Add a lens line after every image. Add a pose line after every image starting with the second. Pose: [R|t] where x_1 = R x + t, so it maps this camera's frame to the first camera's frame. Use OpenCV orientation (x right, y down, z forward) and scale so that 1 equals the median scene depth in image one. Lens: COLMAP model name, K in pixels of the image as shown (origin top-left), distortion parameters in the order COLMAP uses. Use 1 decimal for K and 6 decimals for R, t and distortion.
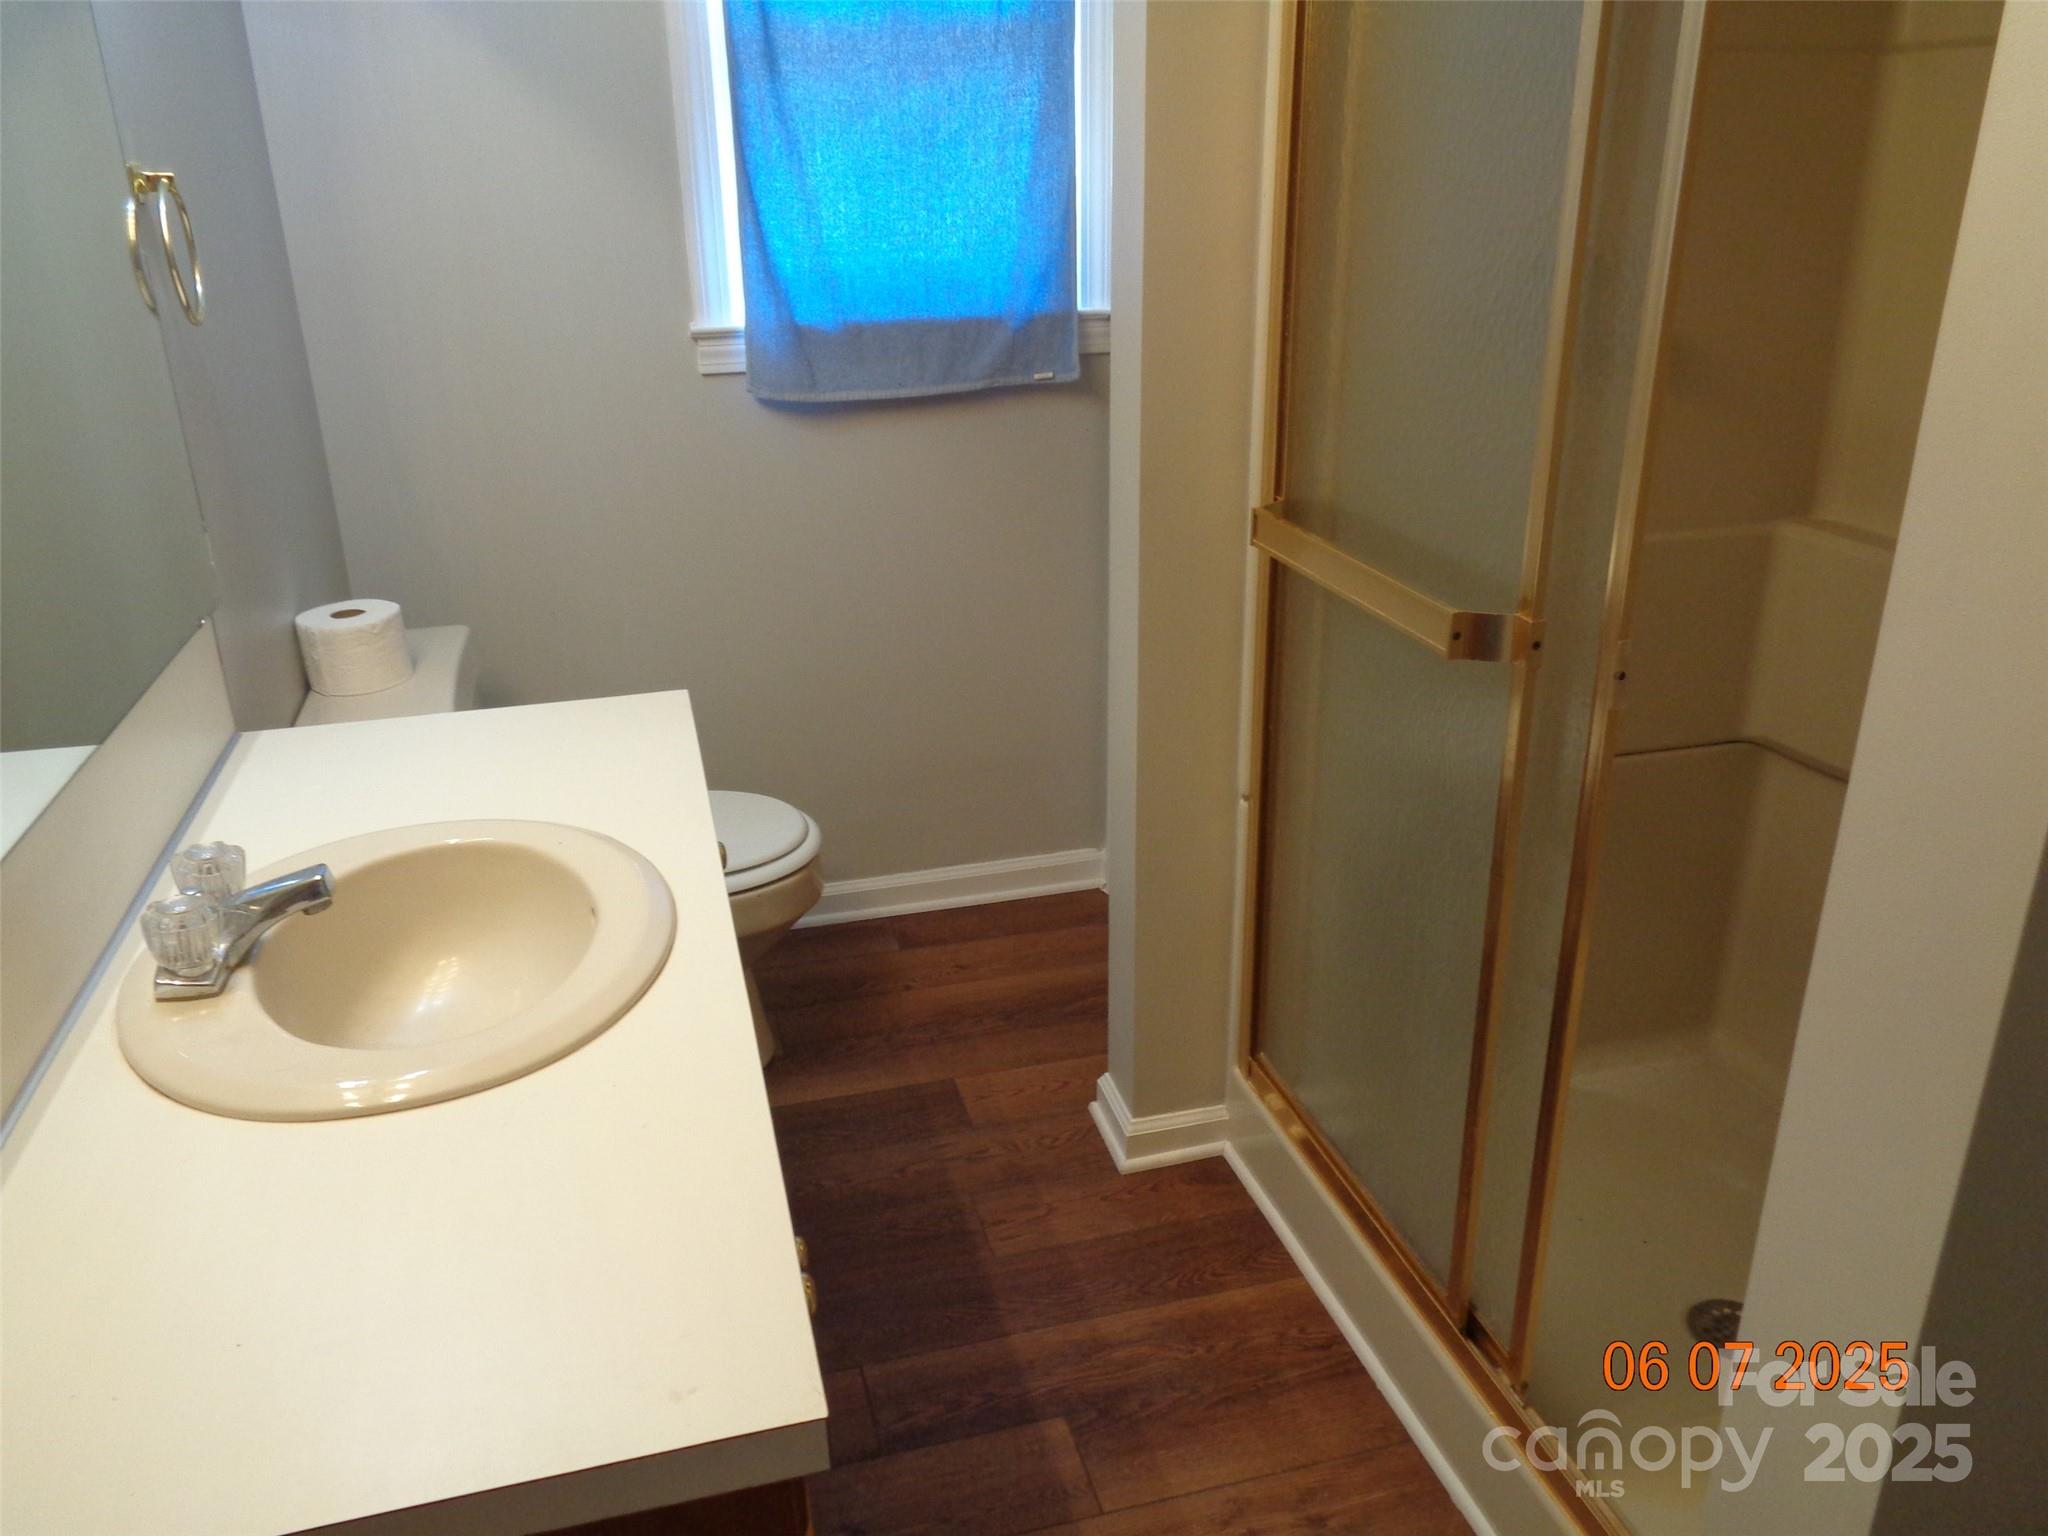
lens RADIAL K [[1554.4, 0, 1024.0], [0, 1554.4, 768.0], [0, 0, 1]] dist [0.005353, -0.000636]
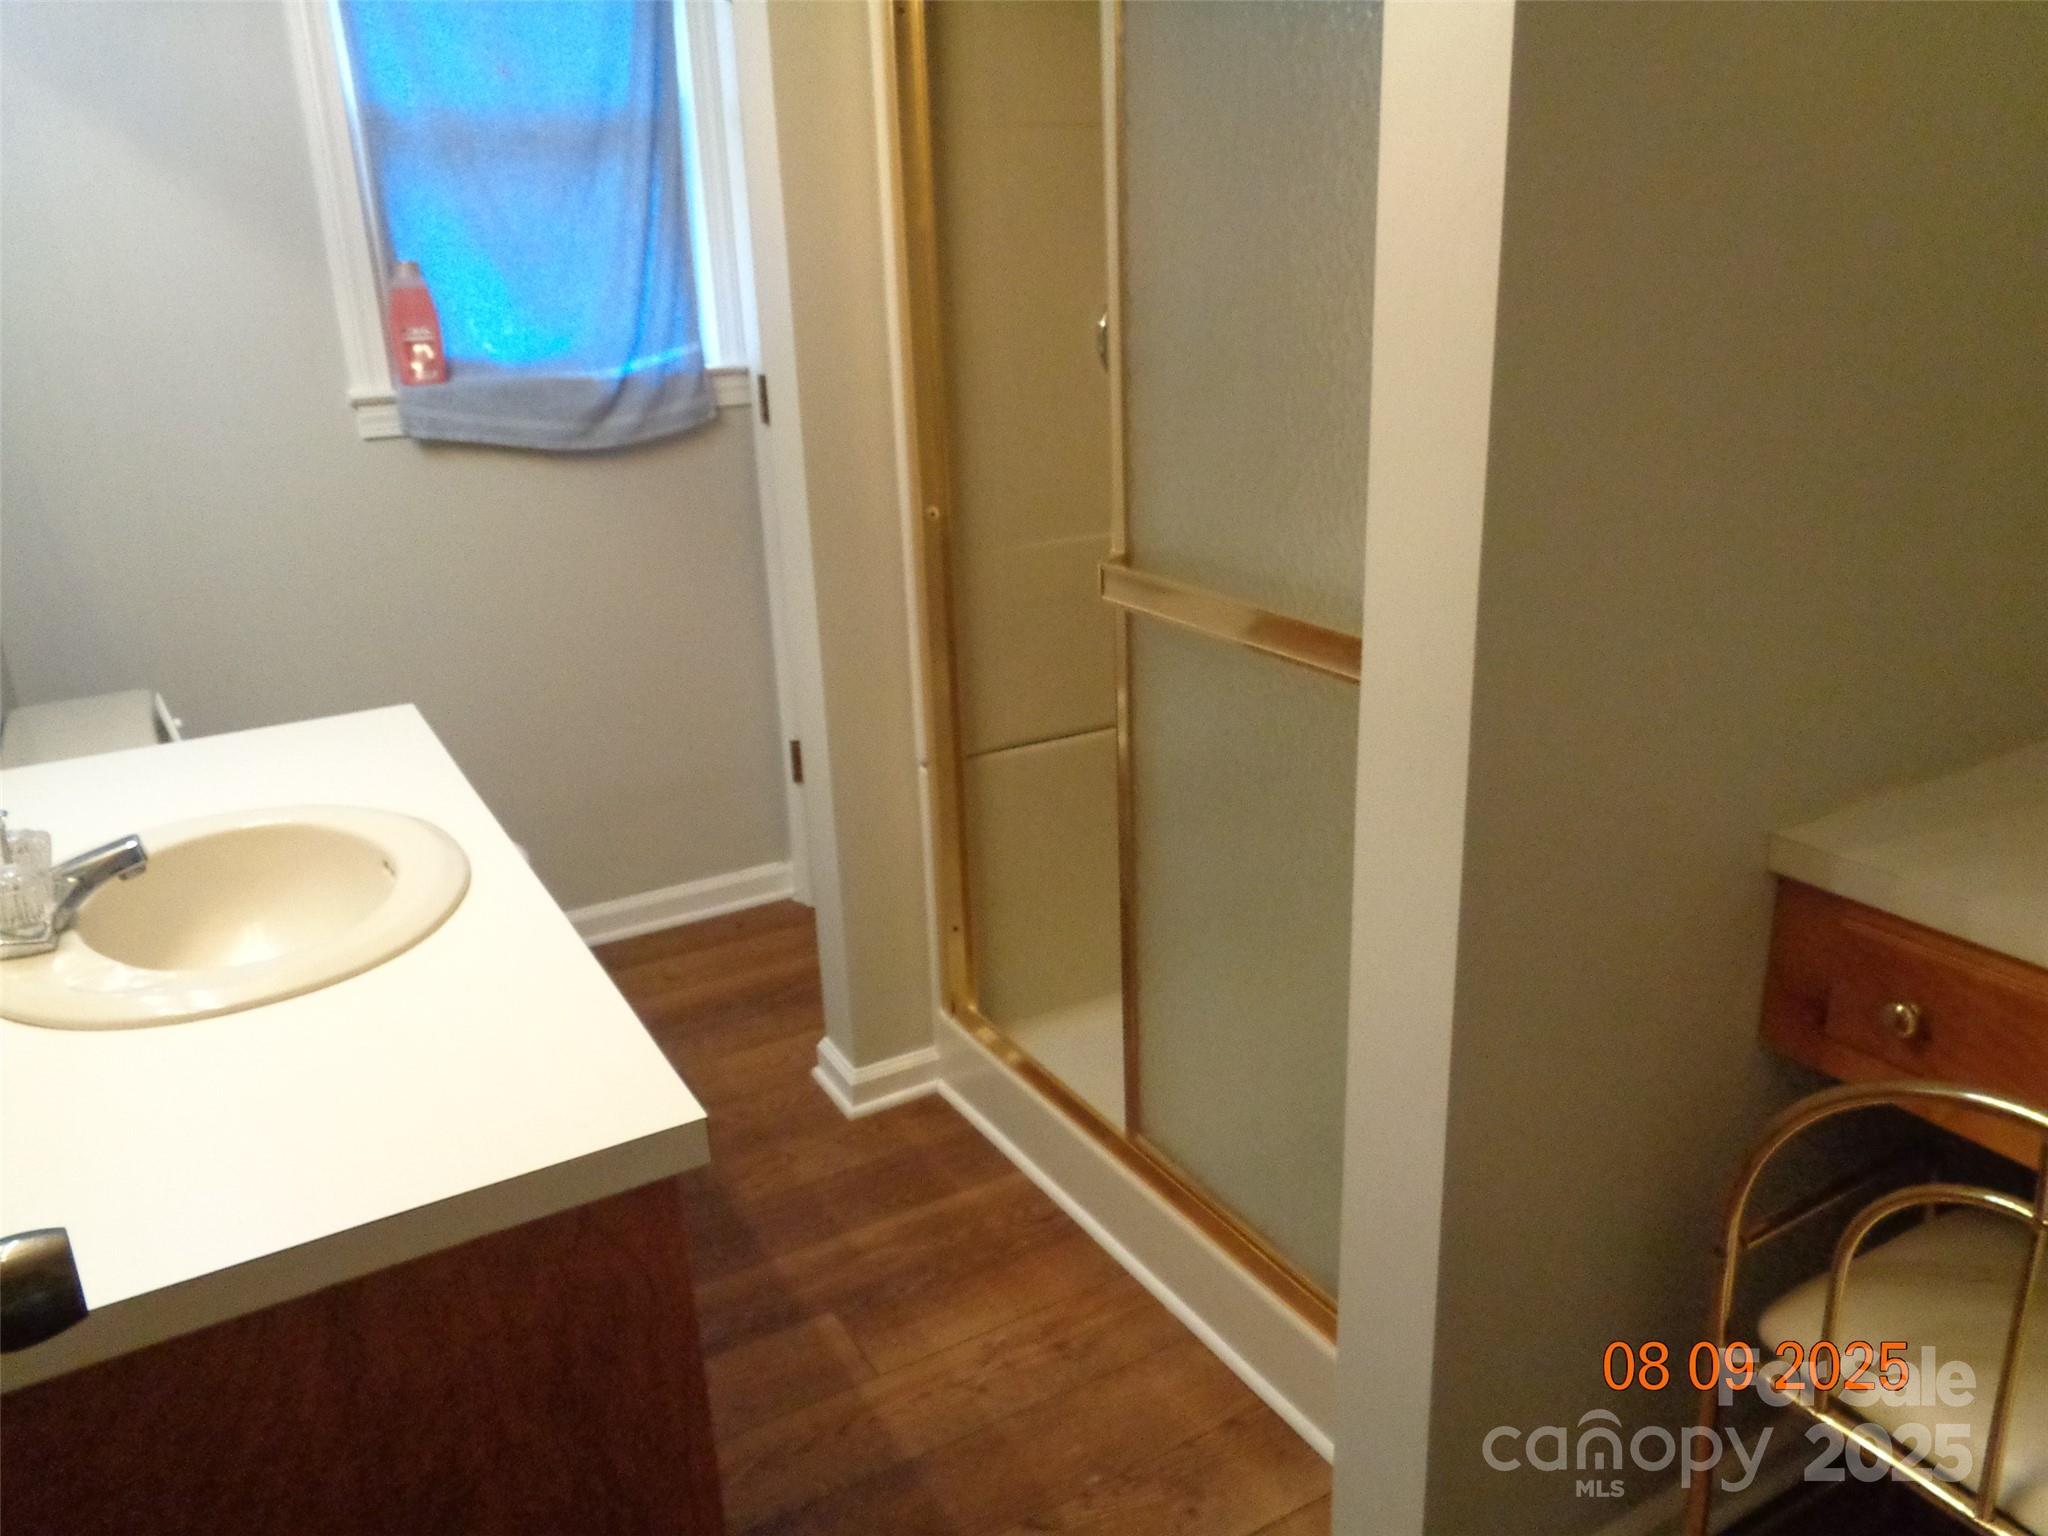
lens RADIAL K [[1554.4, 0, 1024.0], [0, 1554.4, 768.0], [0, 0, 1]] dist [0.005353, -0.000636]
pose [[0.967017, -0.102063, 0.233370, -0.058883], [0.115532, 0.992295, -0.044760, 0.088025], [-0.227003, 0.070245, 0.971357, -0.142648]]
